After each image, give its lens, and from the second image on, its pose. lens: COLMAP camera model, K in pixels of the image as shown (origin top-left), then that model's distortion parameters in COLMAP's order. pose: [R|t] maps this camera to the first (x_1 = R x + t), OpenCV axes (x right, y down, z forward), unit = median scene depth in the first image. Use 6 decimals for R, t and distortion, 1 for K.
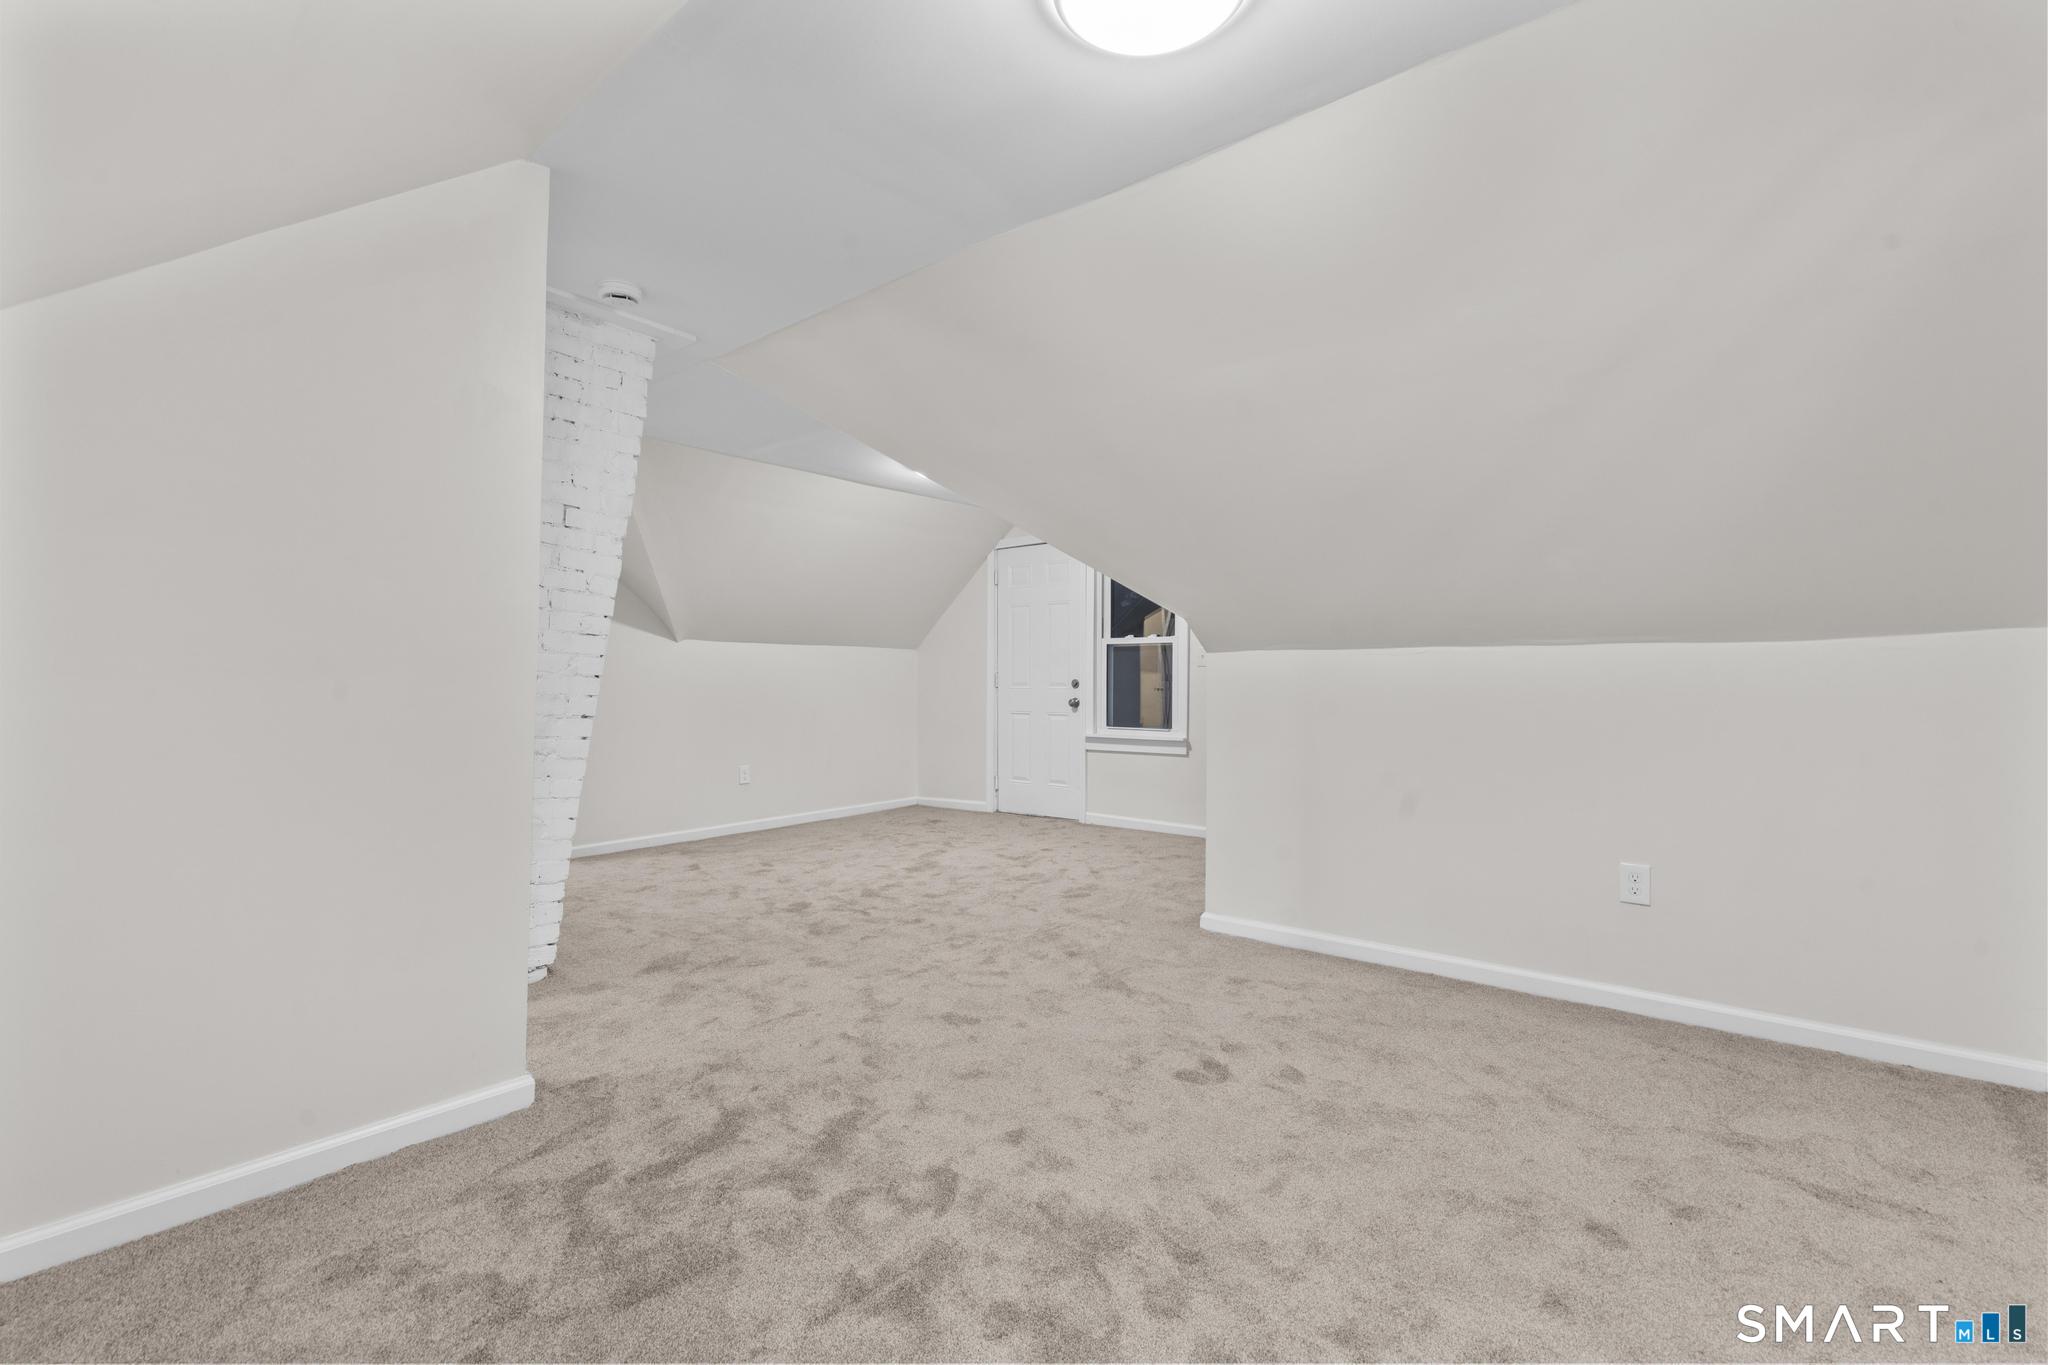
lens RADIAL K [[911.9, 0, 1017.0], [0, 911.9, 684.1], [0, 0, 1]] dist [-0.001168, 0.001324]
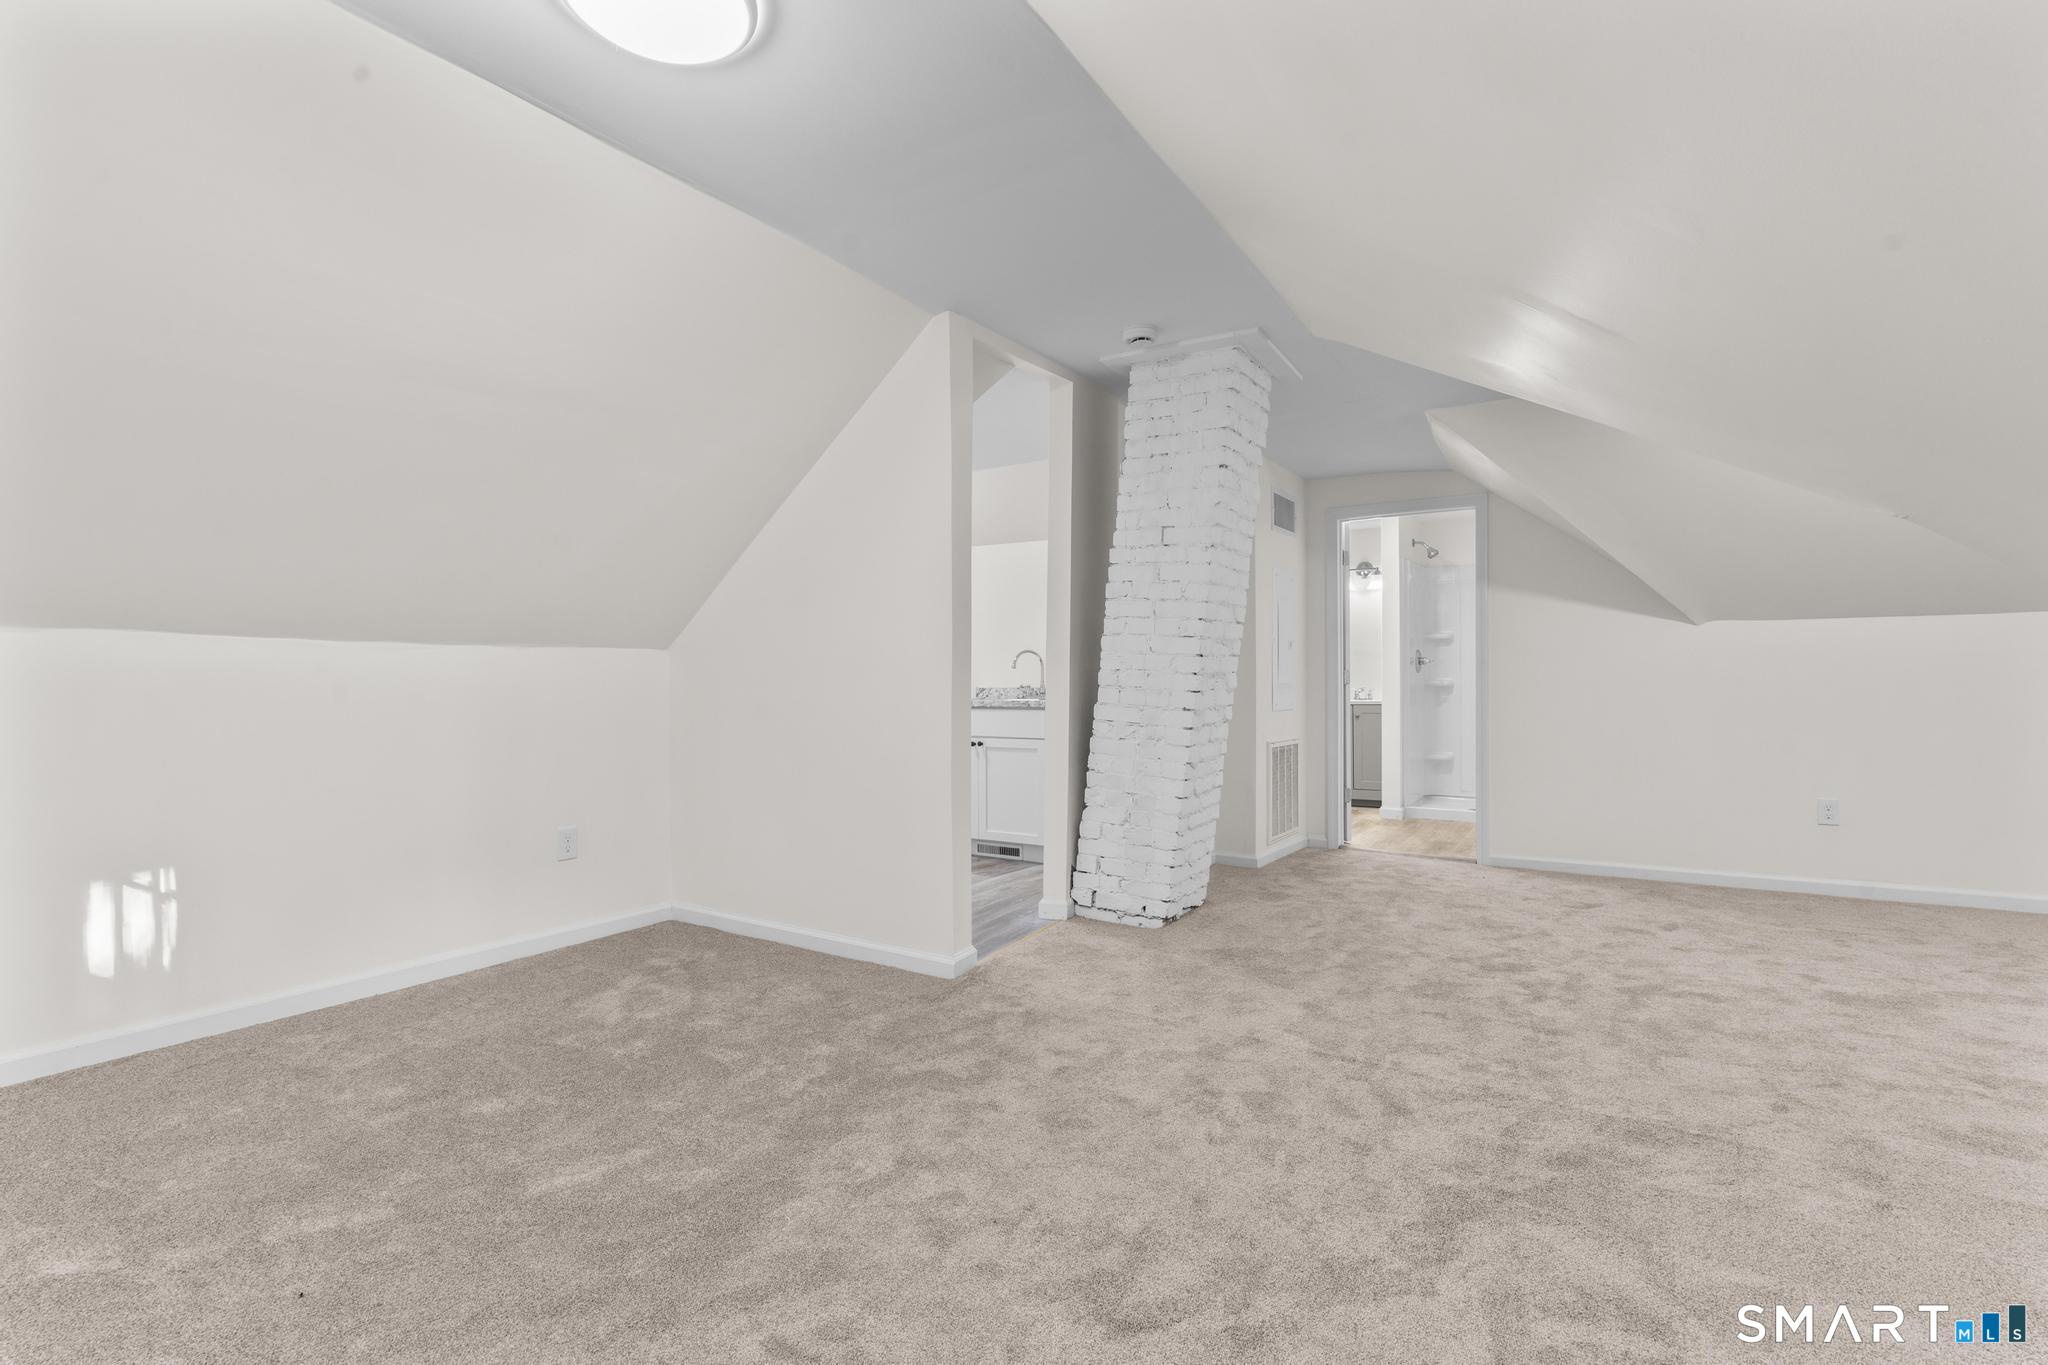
lens RADIAL K [[911.9, 0, 1018.5], [0, 911.9, 676.1], [0, 0, 1]] dist [-0.001168, 0.001324]
pose [[0.142393, -0.004263, -0.989801, 0.635902], [0.002222, 0.999990, -0.003987, -0.001198], [0.989808, -0.001632, 0.142401, 0.651646]]
